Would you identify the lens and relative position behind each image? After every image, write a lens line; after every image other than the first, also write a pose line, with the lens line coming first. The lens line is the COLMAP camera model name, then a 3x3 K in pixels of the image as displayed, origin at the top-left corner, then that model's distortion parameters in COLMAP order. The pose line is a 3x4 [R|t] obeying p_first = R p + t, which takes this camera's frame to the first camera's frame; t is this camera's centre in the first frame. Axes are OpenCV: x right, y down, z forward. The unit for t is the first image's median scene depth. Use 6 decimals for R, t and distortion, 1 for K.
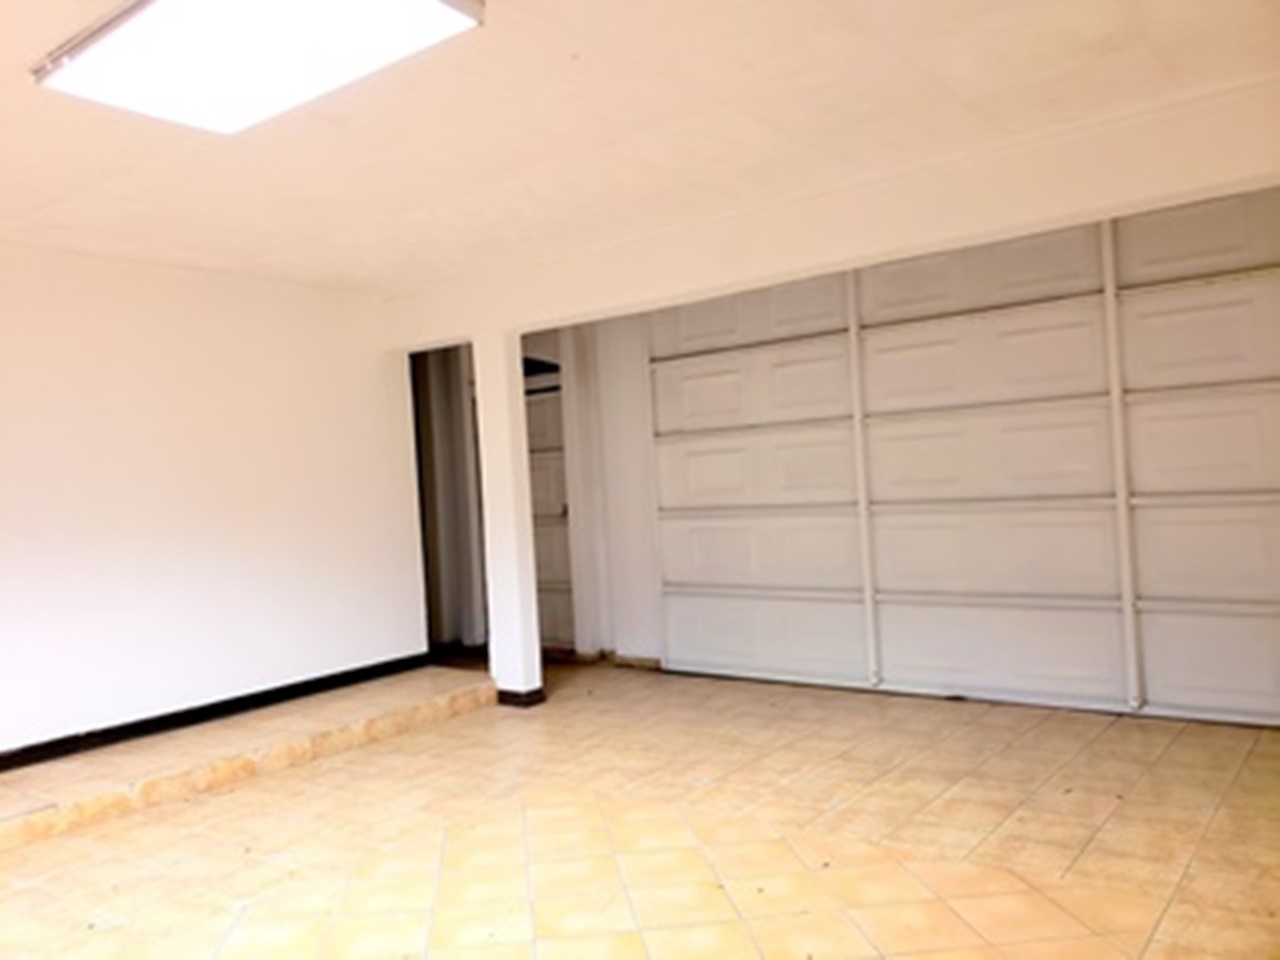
lens RADIAL K [[997.3, 0, 626.4], [0, 997.3, 472.0], [0, 0, 1]] dist [0.040597, -0.005628]
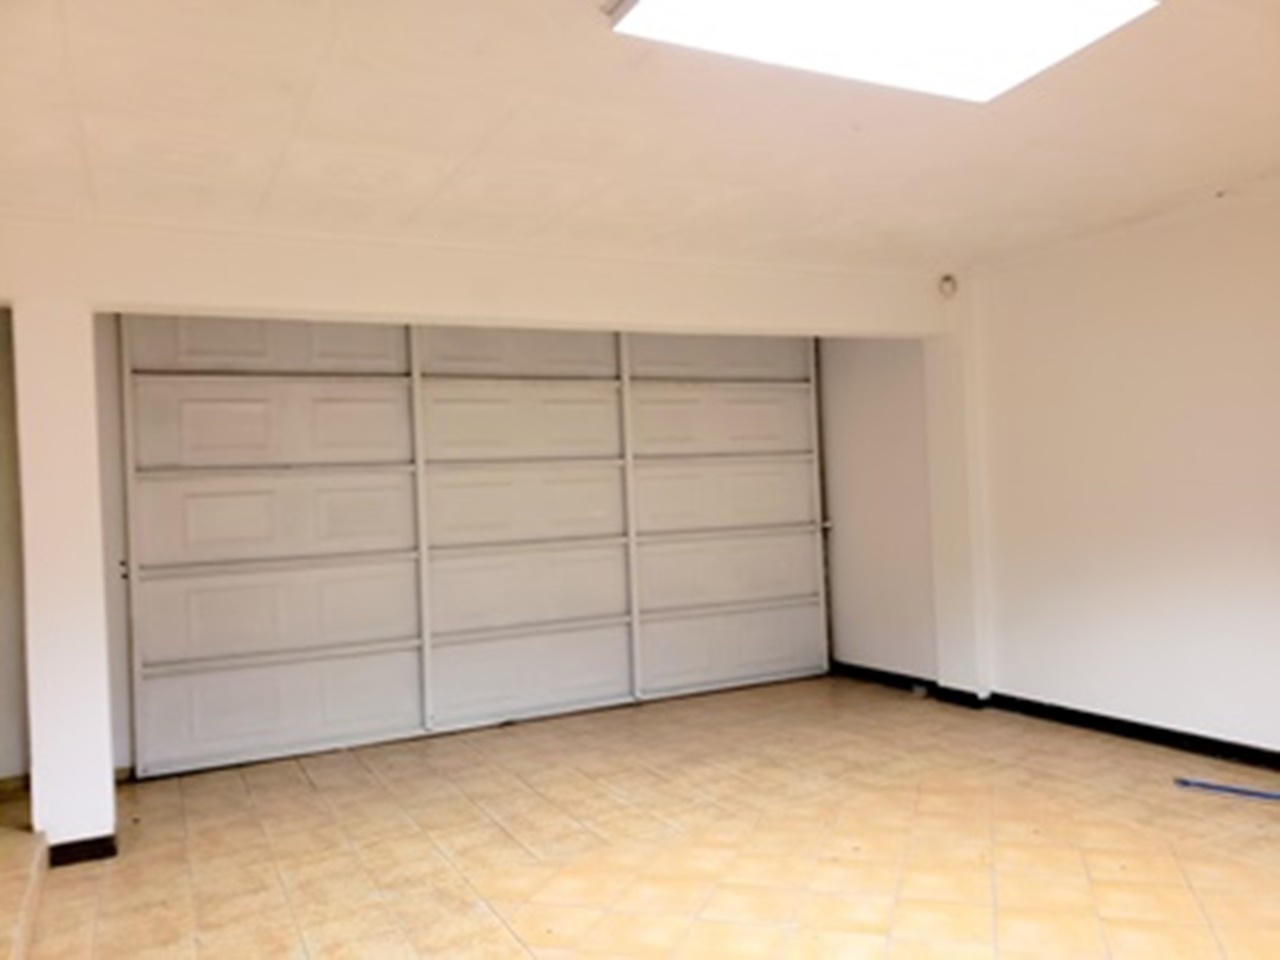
lens RADIAL K [[997.3, 0, 626.4], [0, 997.3, 472.0], [0, 0, 1]] dist [0.040597, -0.005628]
pose [[0.440983, 0.053986, 0.895890, -0.741946], [0.007211, 0.997944, -0.063685, 0.025557], [-0.897486, 0.034544, 0.439687, 0.473116]]
